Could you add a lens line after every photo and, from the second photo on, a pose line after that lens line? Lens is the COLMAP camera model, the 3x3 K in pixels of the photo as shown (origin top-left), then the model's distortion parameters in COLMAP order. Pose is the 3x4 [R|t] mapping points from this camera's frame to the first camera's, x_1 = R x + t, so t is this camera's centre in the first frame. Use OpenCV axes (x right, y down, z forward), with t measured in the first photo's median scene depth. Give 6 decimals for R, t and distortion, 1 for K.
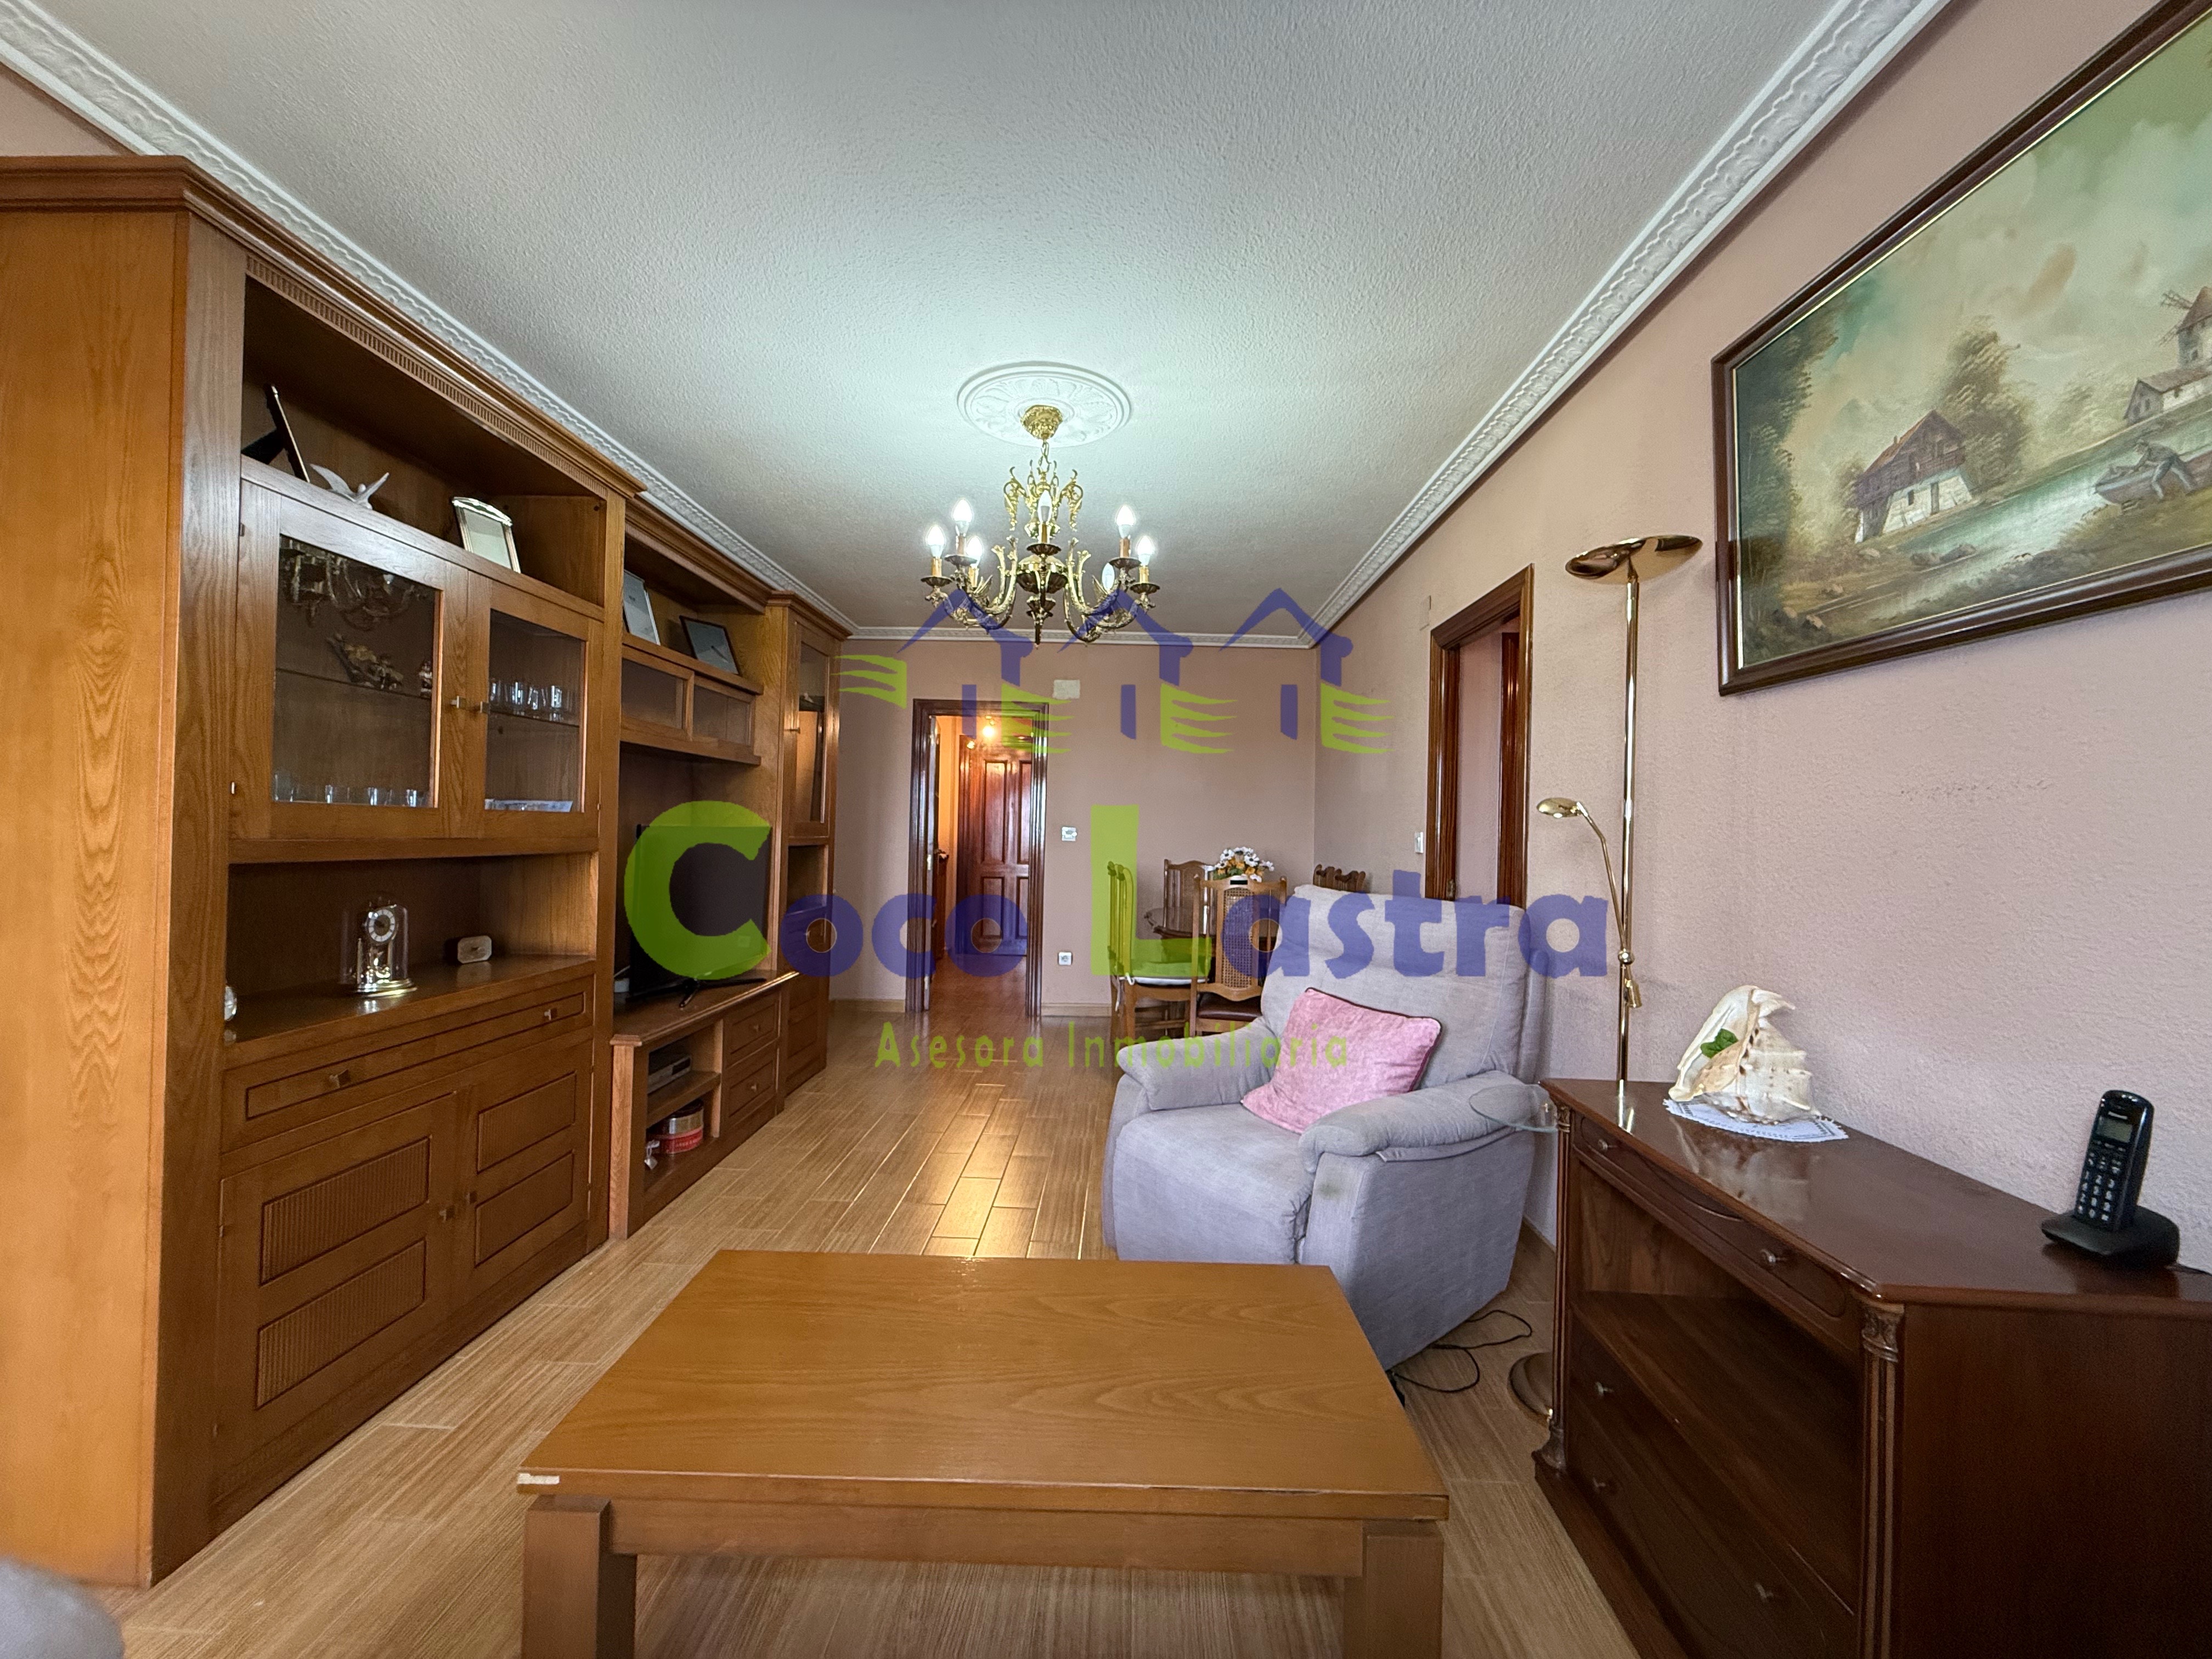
lens RADIAL K [[883.1, 0, 1102.6], [0, 883.1, 829.9], [0, 0, 1]] dist [0.001467, -0.001431]
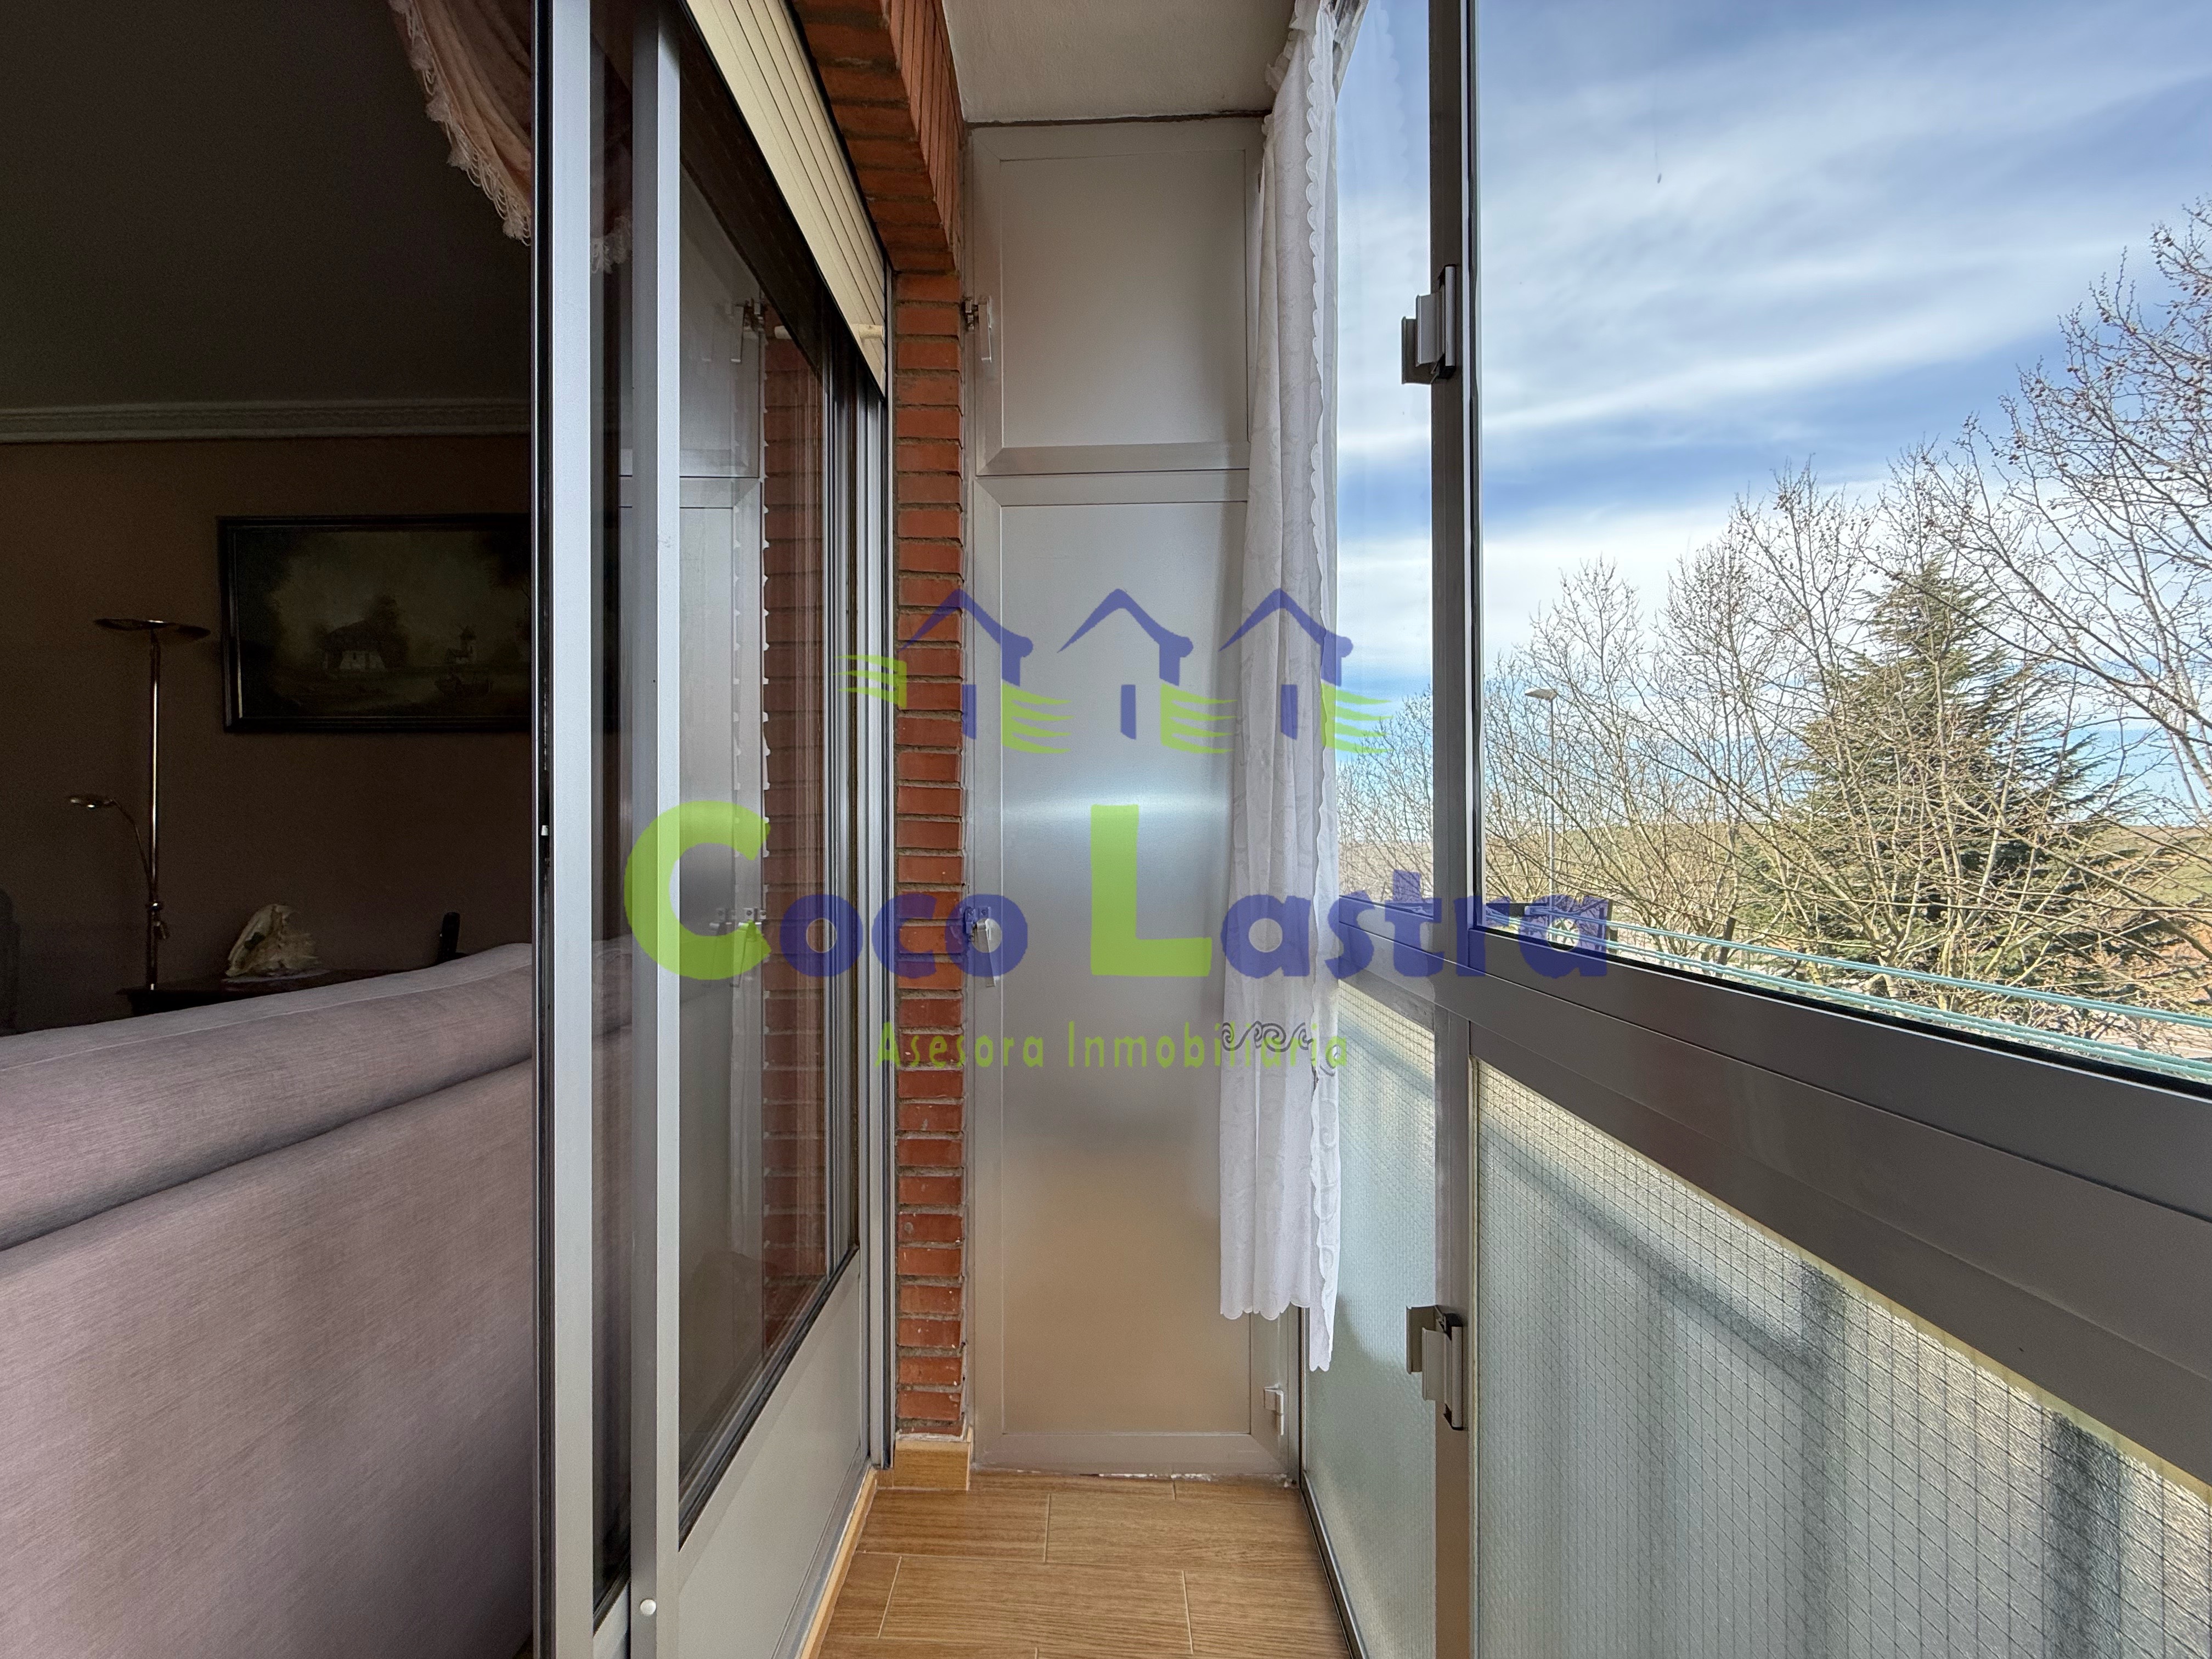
lens RADIAL K [[883.1, 0, 1098.8], [0, 883.1, 830.5], [0, 0, 1]] dist [0.001467, -0.001431]
pose [[0.008547, -0.025832, 0.999630, -1.125478], [-0.001408, 0.999665, 0.025845, -0.024461], [-0.999962, -0.001628, 0.008507, -0.745311]]
